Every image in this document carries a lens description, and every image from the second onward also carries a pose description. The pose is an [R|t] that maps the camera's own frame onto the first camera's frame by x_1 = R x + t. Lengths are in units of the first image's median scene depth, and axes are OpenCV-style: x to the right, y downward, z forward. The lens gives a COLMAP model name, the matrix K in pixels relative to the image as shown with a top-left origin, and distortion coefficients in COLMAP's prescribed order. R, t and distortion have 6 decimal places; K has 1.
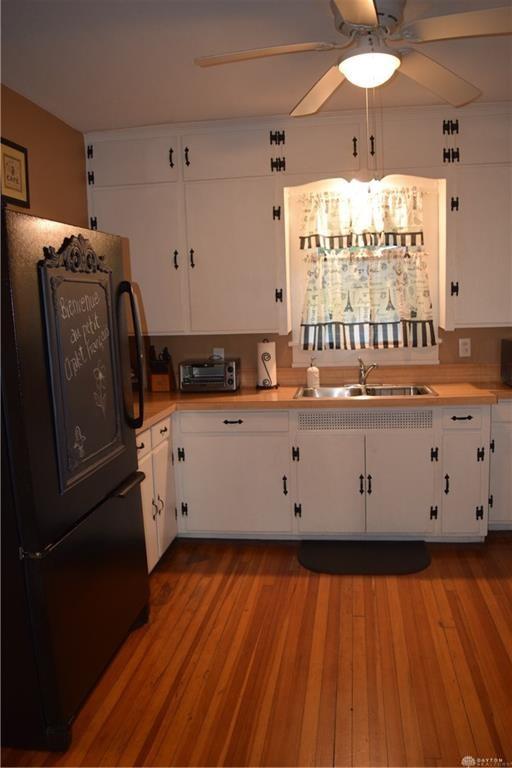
lens RADIAL K [[606.3, 0, 256.0], [0, 606.3, 384.0], [0, 0, 1]] dist [-0.088334, 0.007507]
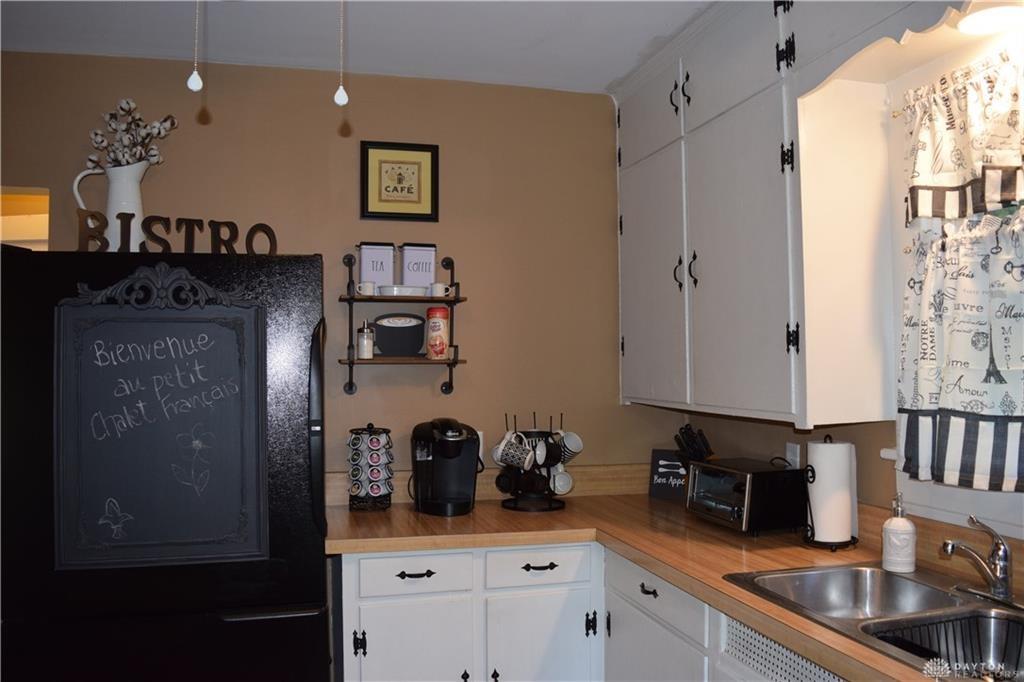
lens RADIAL K [[808.4, 0, 512.0], [0, 808.4, 341.0], [0, 0, 1]] dist [-0.088334, 0.007507]
pose [[0.387922, 0.005973, -0.921673, 0.477032], [-0.132043, 0.990024, -0.049159, -0.085009], [0.912185, 0.140771, 0.384841, 0.564594]]
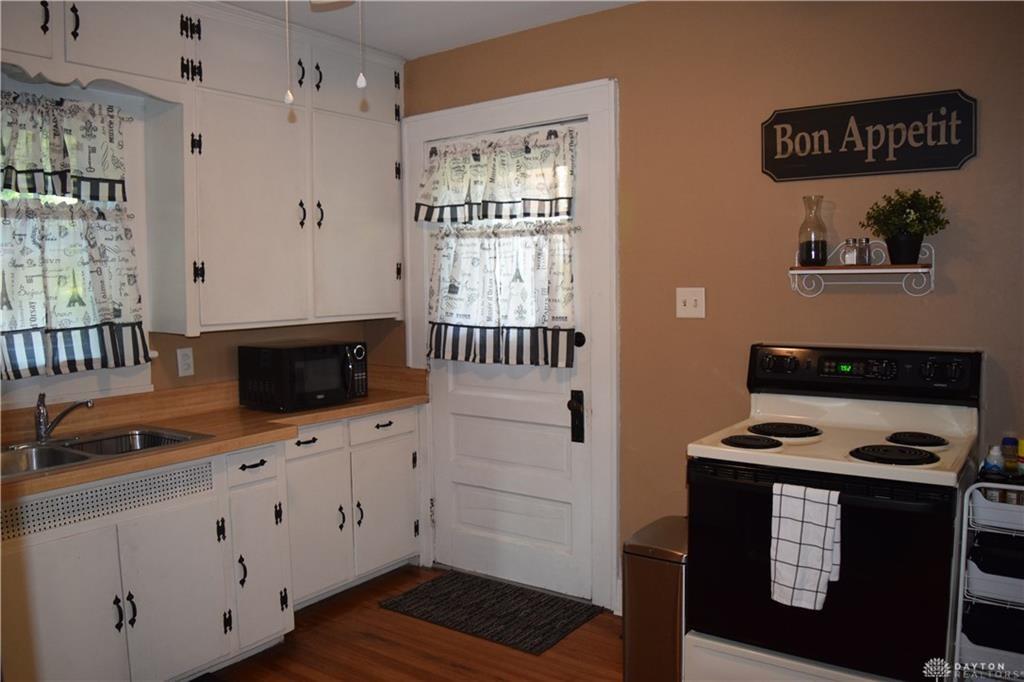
lens RADIAL K [[808.4, 0, 512.0], [0, 808.4, 341.0], [0, 0, 1]] dist [-0.088334, 0.007507]
pose [[0.457253, -0.034766, 0.888657, -0.264260], [0.121236, 0.992344, -0.023558, -0.020389], [-0.881034, 0.118509, 0.457968, 0.285436]]
